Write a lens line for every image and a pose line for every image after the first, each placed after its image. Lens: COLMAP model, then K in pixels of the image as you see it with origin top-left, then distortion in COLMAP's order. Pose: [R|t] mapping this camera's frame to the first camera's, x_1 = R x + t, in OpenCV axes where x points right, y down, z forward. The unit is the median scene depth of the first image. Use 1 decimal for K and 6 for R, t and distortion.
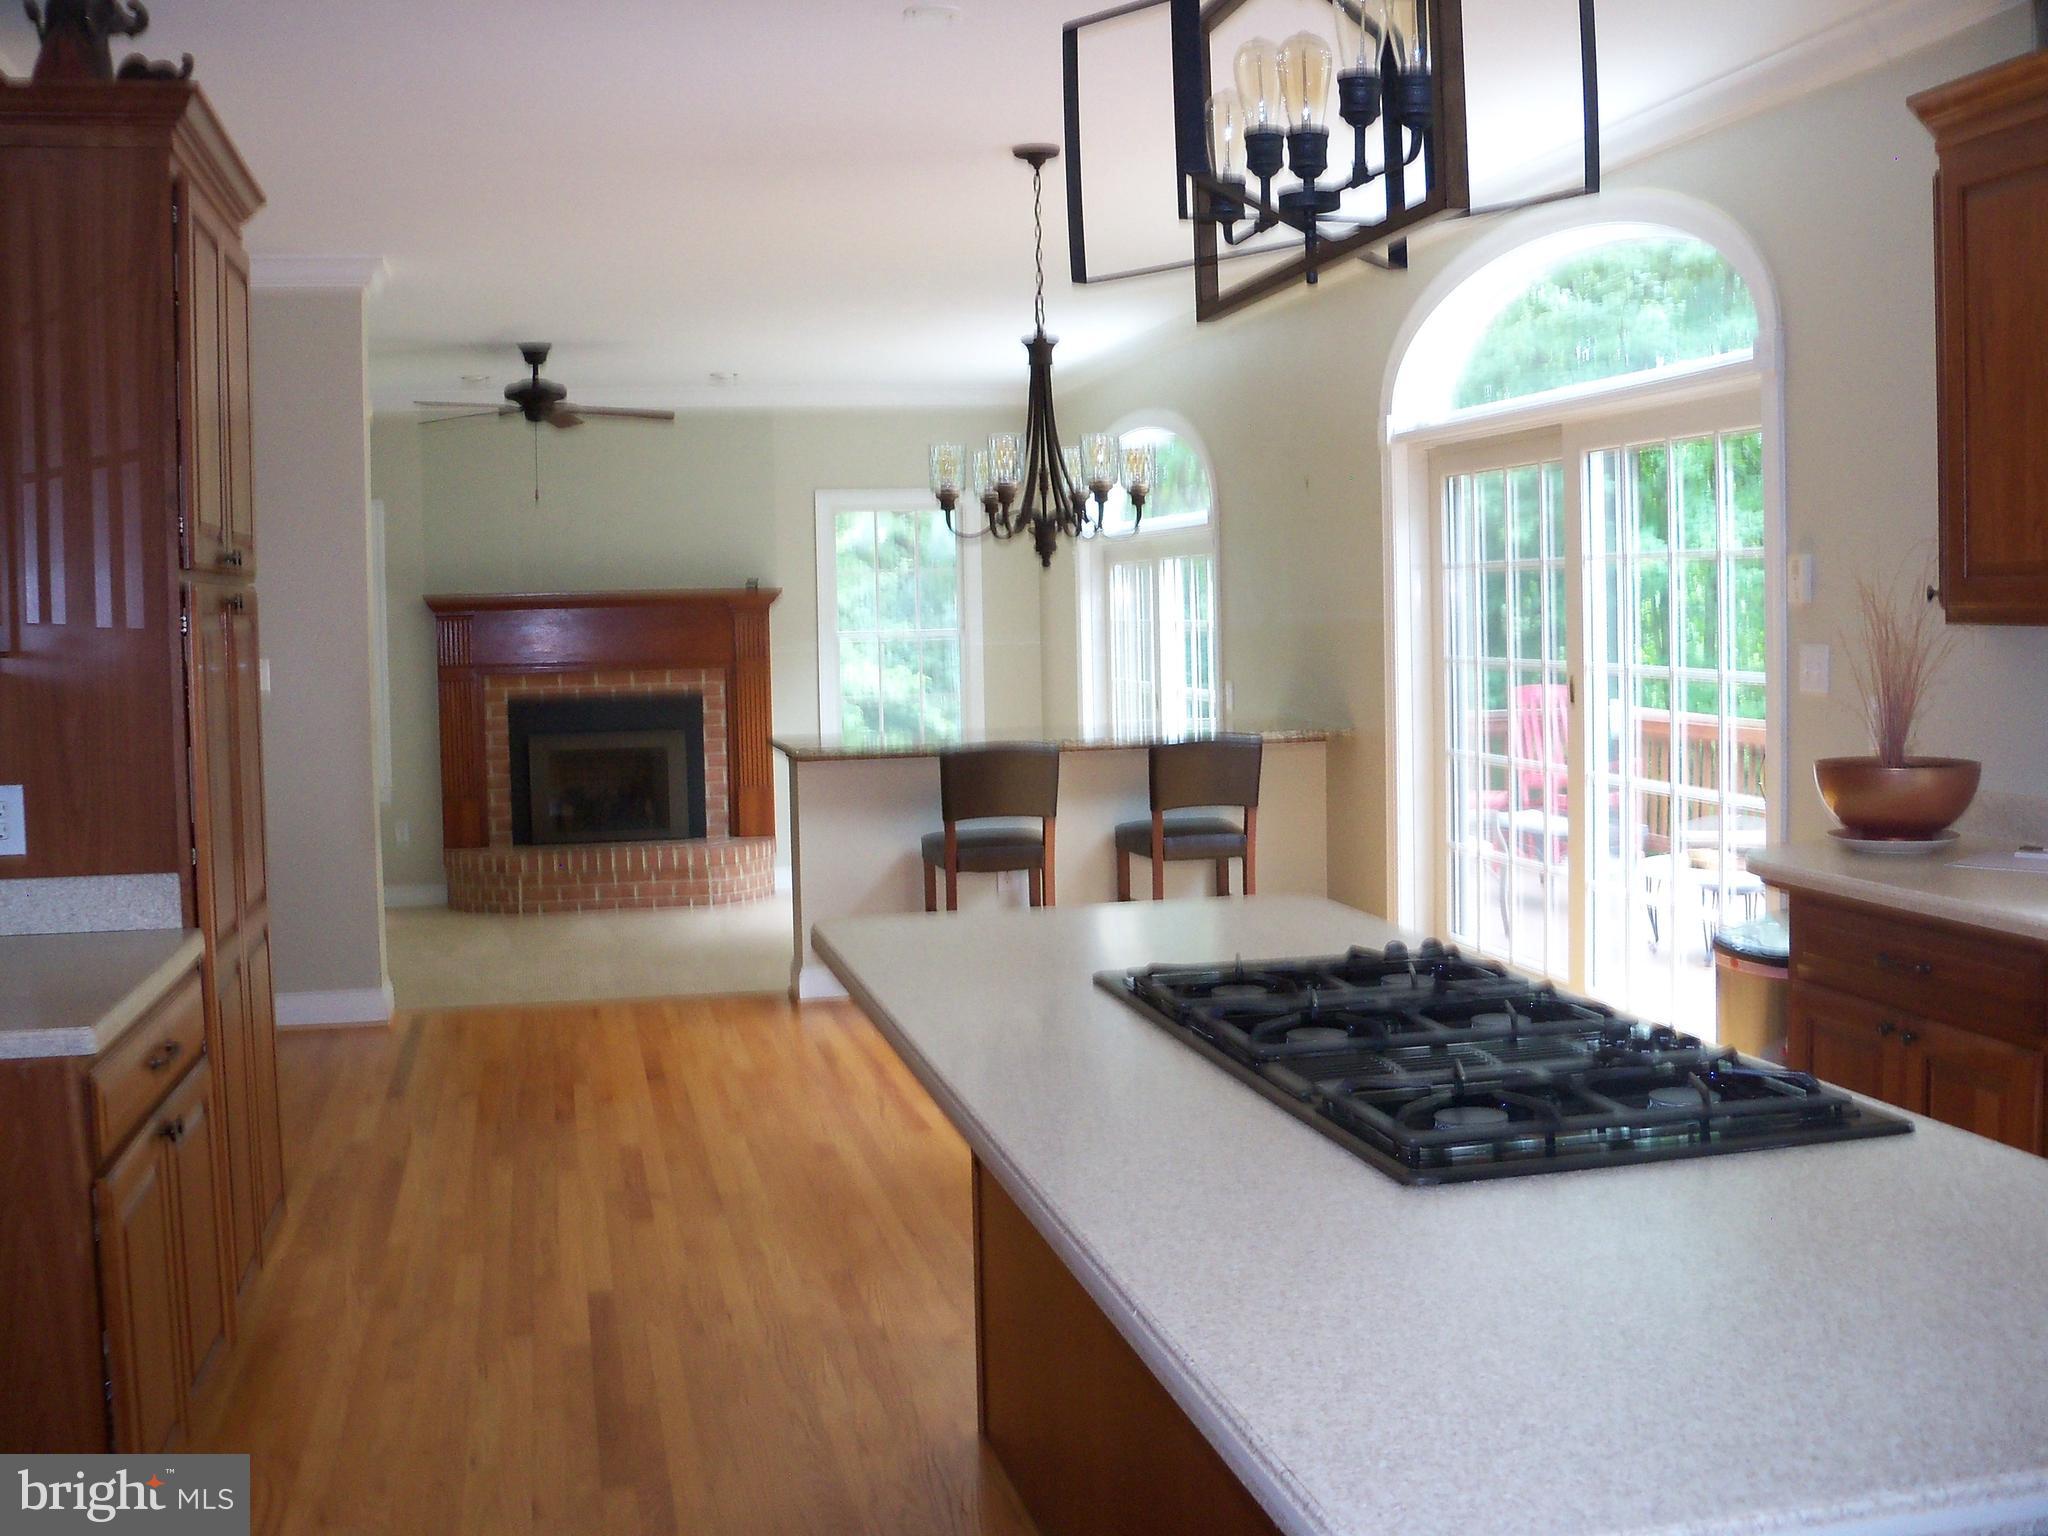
lens RADIAL K [[2105.4, 0, 1019.7], [0, 2105.4, 728.1], [0, 0, 1]] dist [-0.177136, -0.003828]
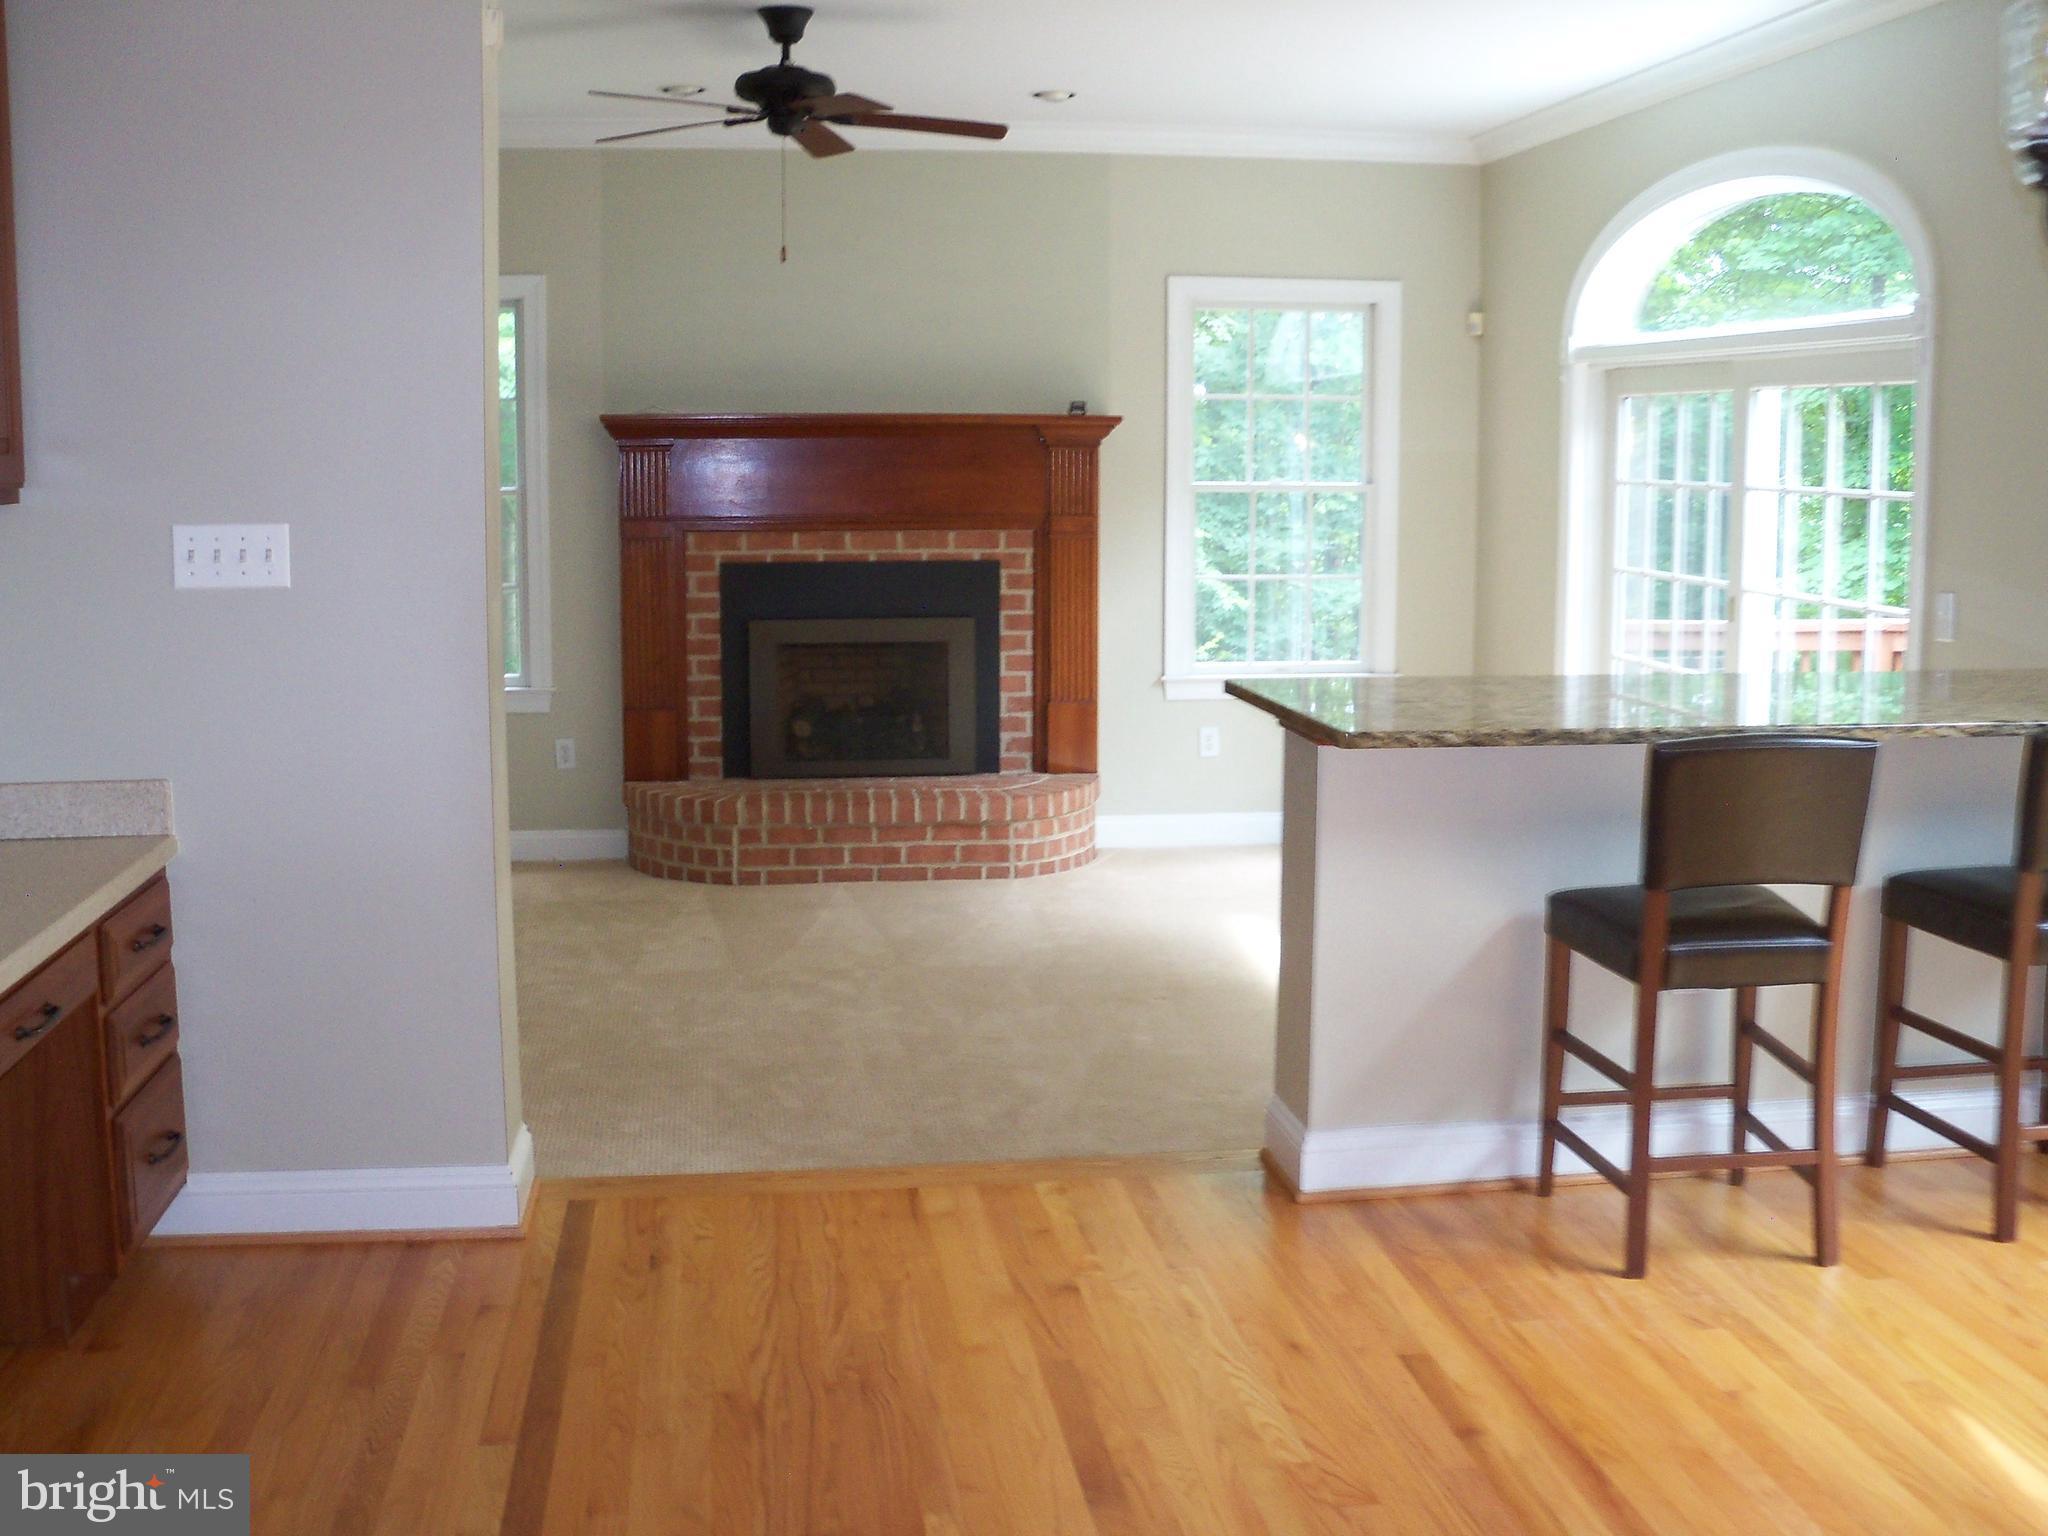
lens RADIAL K [[2105.4, 0, 1019.7], [0, 2105.4, 728.1], [0, 0, 1]] dist [-0.177136, -0.003828]
pose [[0.996278, 0.031901, -0.080078, -0.090609], [-0.025704, 0.996680, 0.077257, -0.016792], [0.082277, -0.074912, 0.993790, 0.318073]]
